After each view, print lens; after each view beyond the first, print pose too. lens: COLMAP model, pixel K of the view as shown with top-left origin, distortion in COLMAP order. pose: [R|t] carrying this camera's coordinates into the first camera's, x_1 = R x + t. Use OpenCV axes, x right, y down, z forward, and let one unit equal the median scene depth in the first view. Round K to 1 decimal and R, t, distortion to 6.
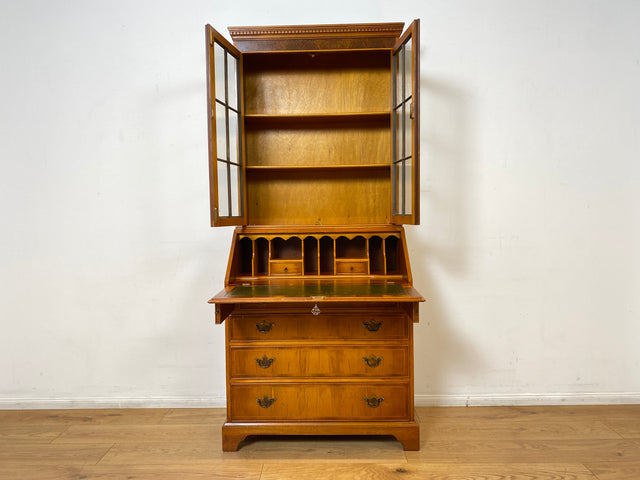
lens RADIAL K [[485.1, 0, 315.4], [0, 485.1, 240.4], [0, 0, 1]] dist [0.012920, -0.004440]
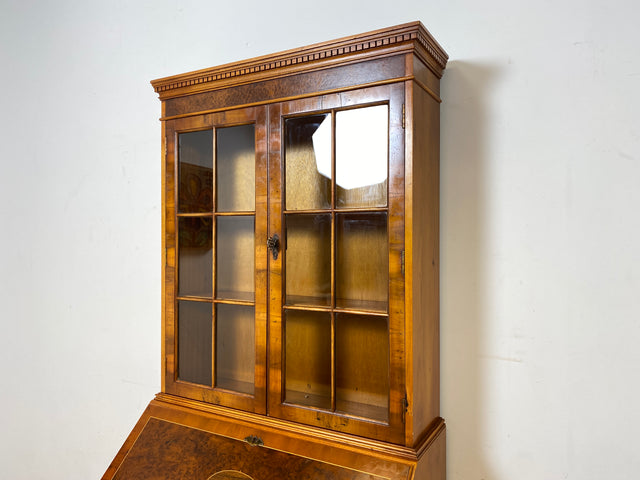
lens RADIAL K [[485.5, 0, 314.3], [0, 485.5, 237.4], [0, 0, 1]] dist [0.035025, -0.032862]
pose [[0.881776, 0.016620, -0.471375, 0.309719], [-0.035530, 0.998880, -0.031246, -0.219895], [0.470328, 0.044300, 0.881379, 0.542052]]
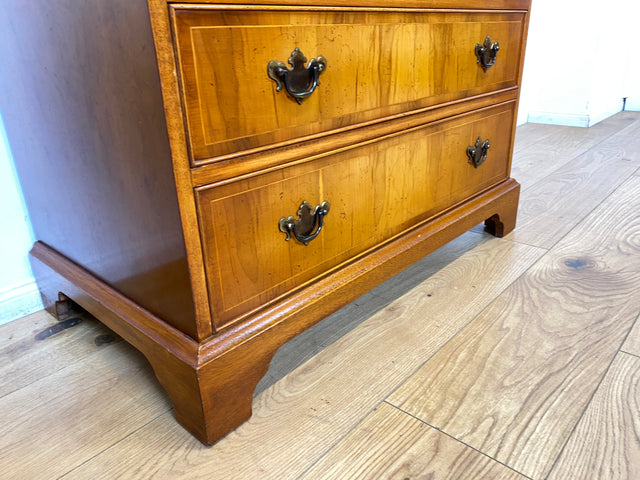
lens RADIAL K [[488.2, 0, 318.7], [0, 488.2, 236.4], [0, 0, 1]] dist [0.035459, -0.041837]
pose [[0.658322, -0.292621, 0.693531, -0.277575], [0.060293, 0.938885, 0.338911, 0.222849], [-0.750318, -0.181298, 0.635732, 0.745079]]
